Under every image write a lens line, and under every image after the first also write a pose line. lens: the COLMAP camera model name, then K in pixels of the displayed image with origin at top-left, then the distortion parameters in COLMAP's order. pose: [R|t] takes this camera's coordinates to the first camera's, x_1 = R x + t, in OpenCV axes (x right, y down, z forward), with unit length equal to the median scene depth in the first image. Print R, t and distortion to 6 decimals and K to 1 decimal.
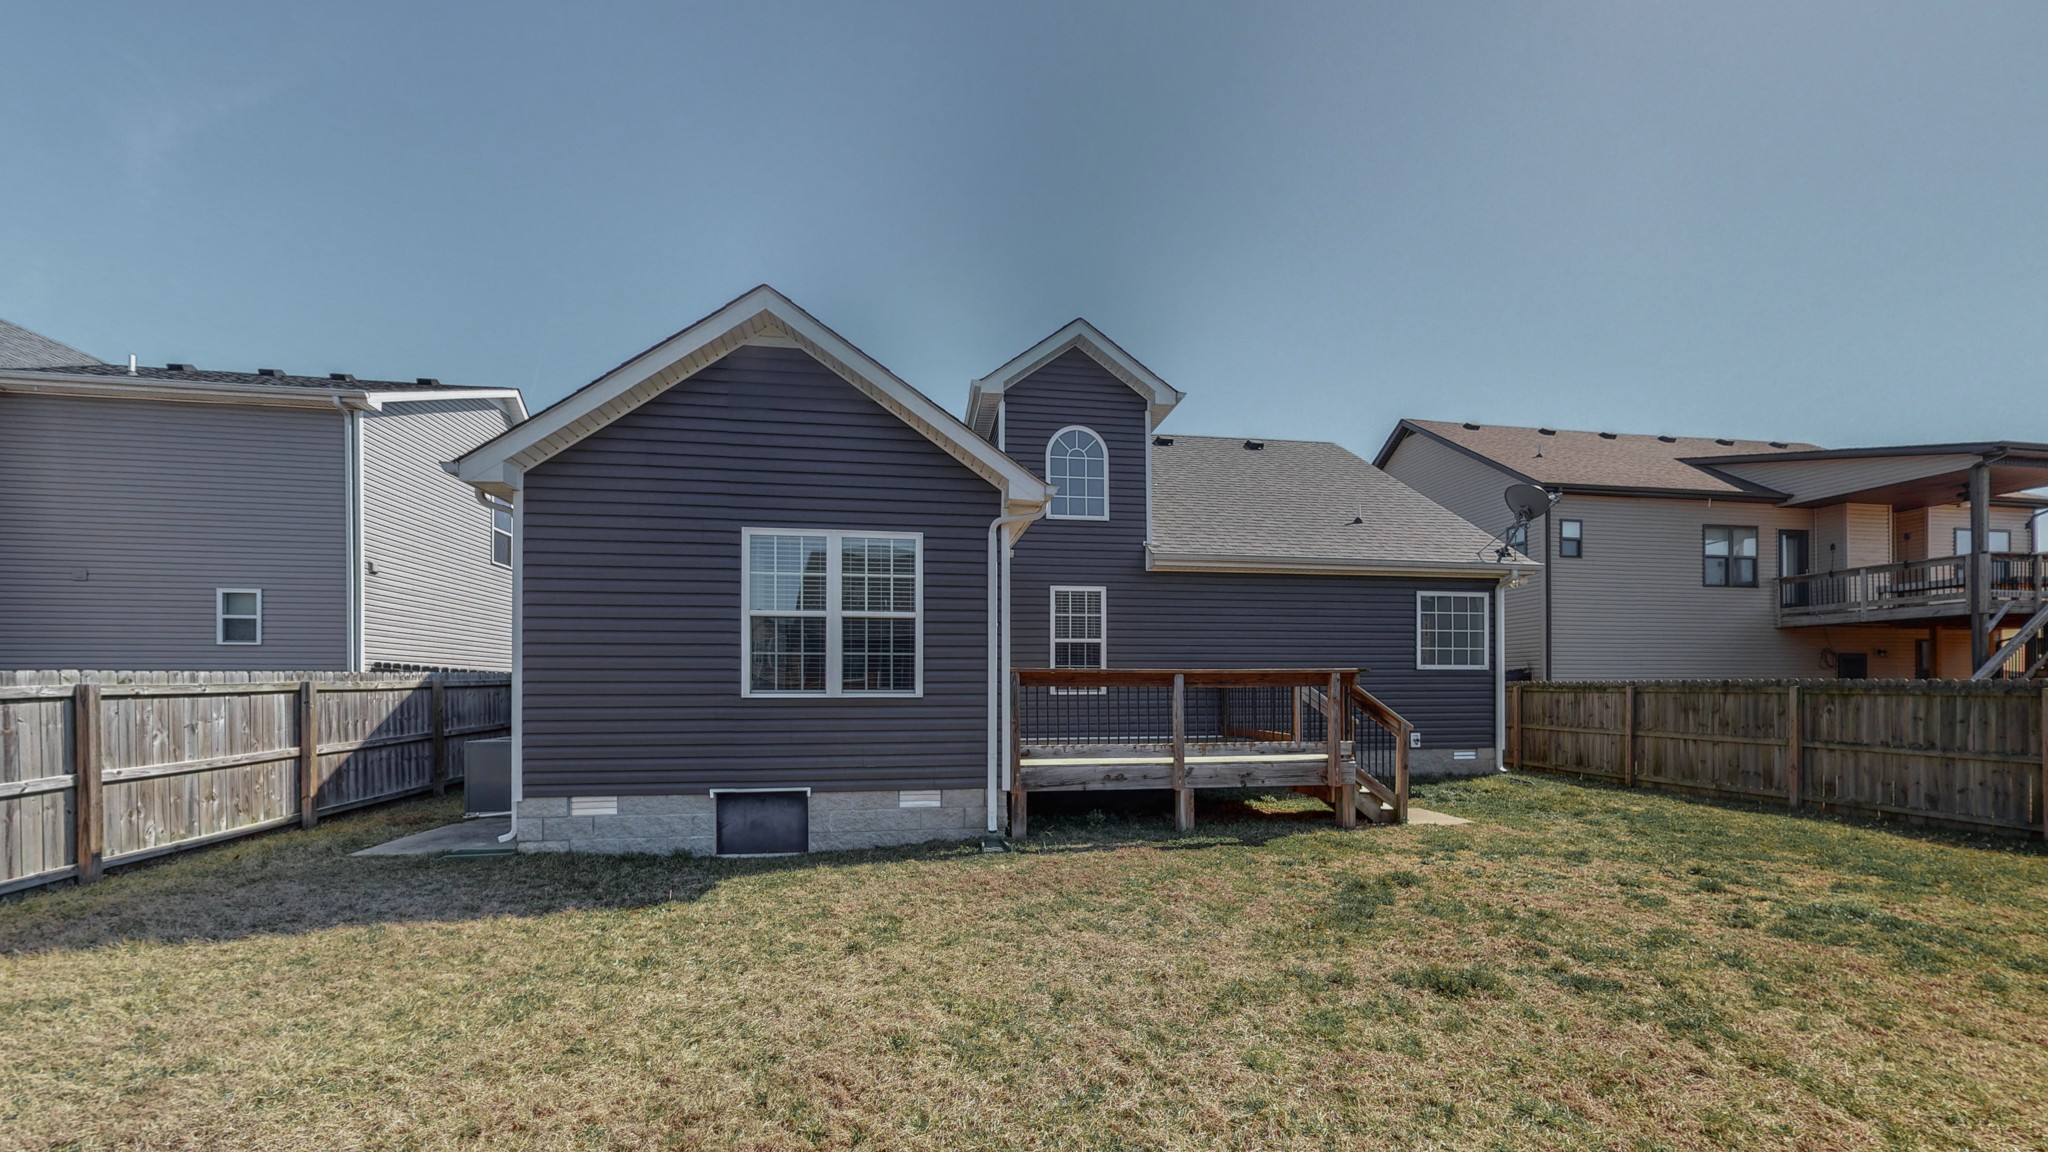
lens RADIAL K [[844.7, 0, 1027.5], [0, 844.7, 635.1], [0, 0, 1]] dist [-0.001635, 0.000009]
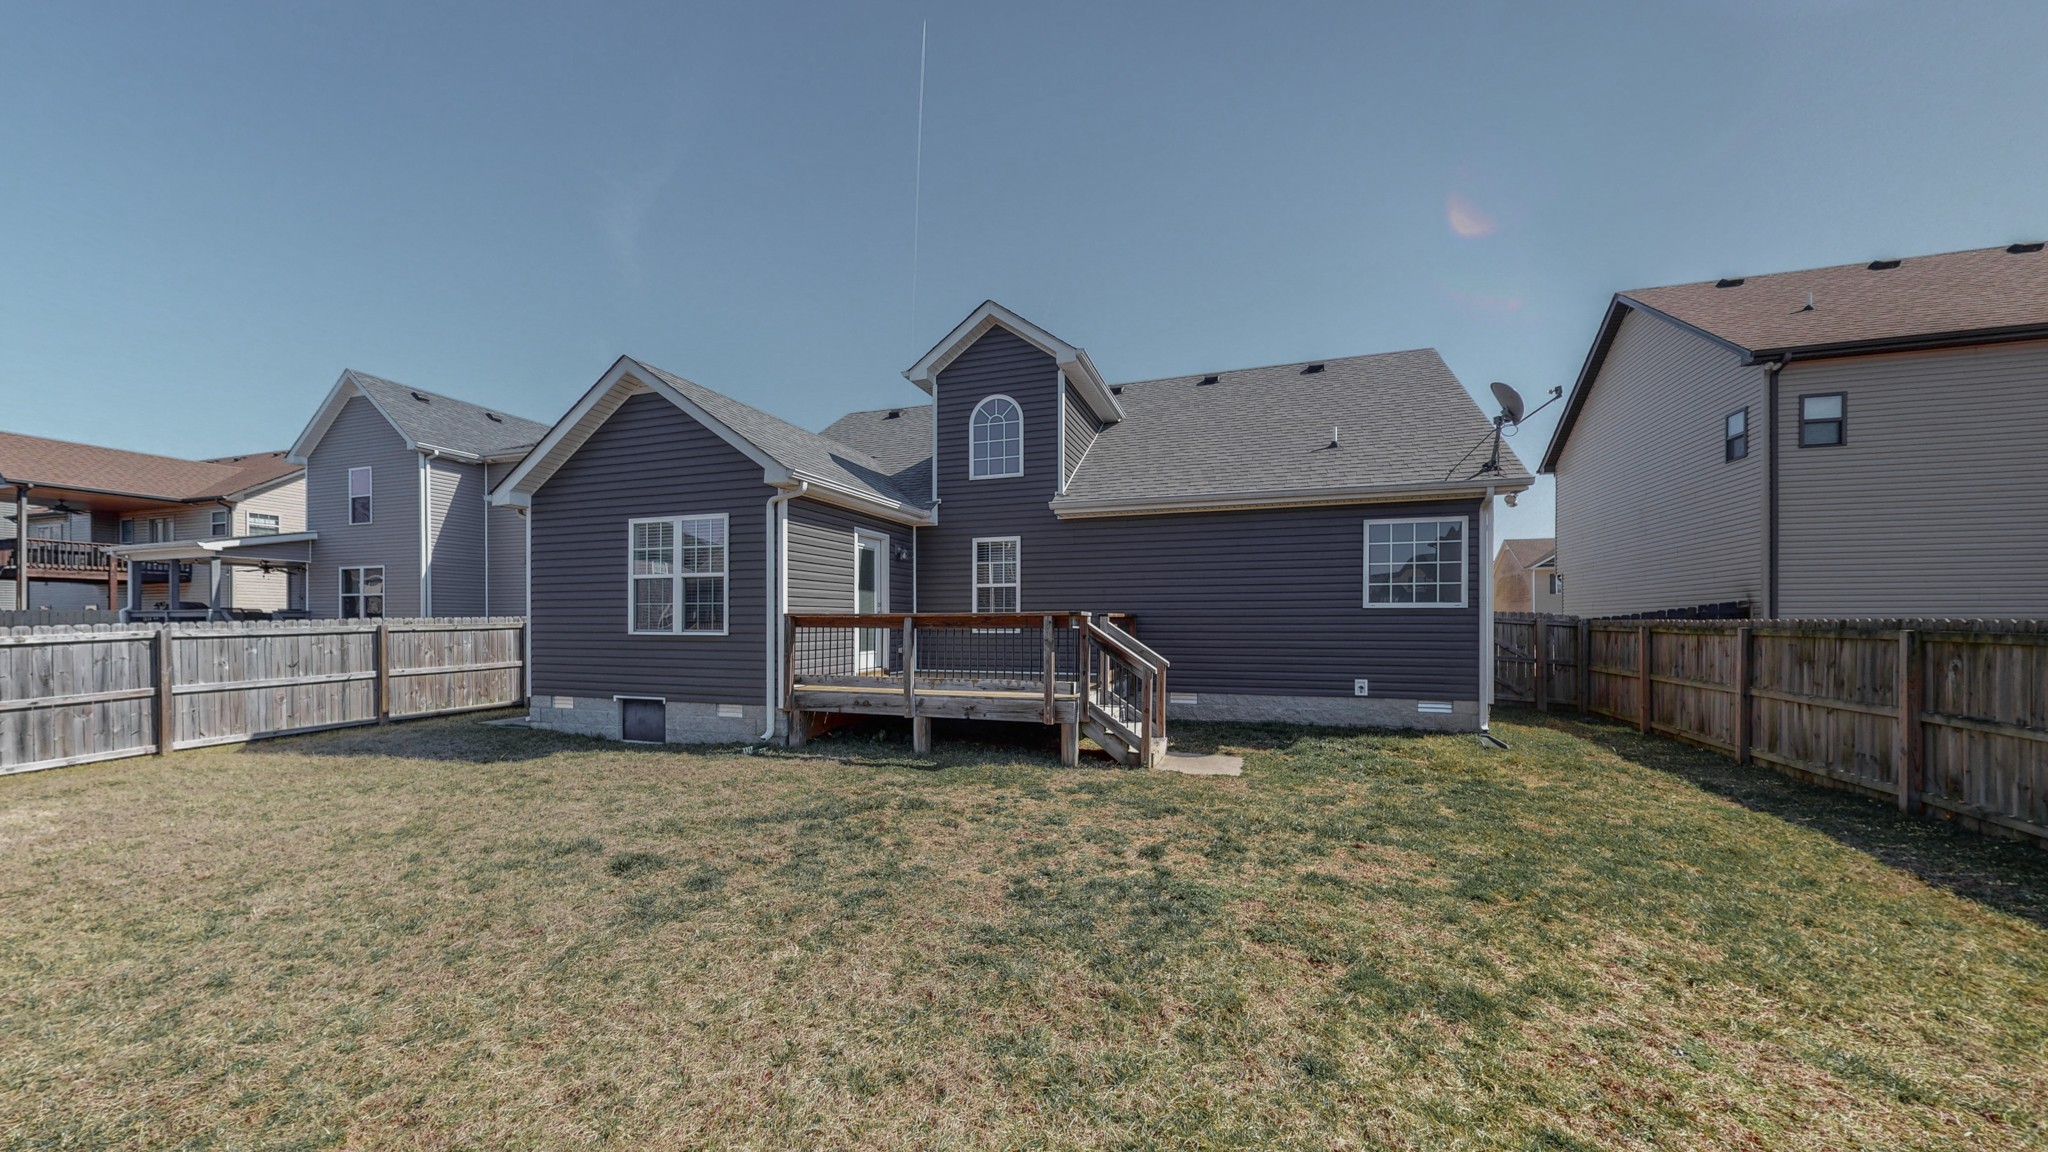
lens RADIAL K [[799.4, 0, 1025.7], [0, 799.4, 578.8], [0, 0, 1]] dist [0.000070, 0.000018]
pose [[0.857250, -0.026927, -0.514195, 0.849909], [0.031105, 0.999516, -0.000485, -0.001184], [0.513959, -0.015578, 0.857673, 0.137051]]
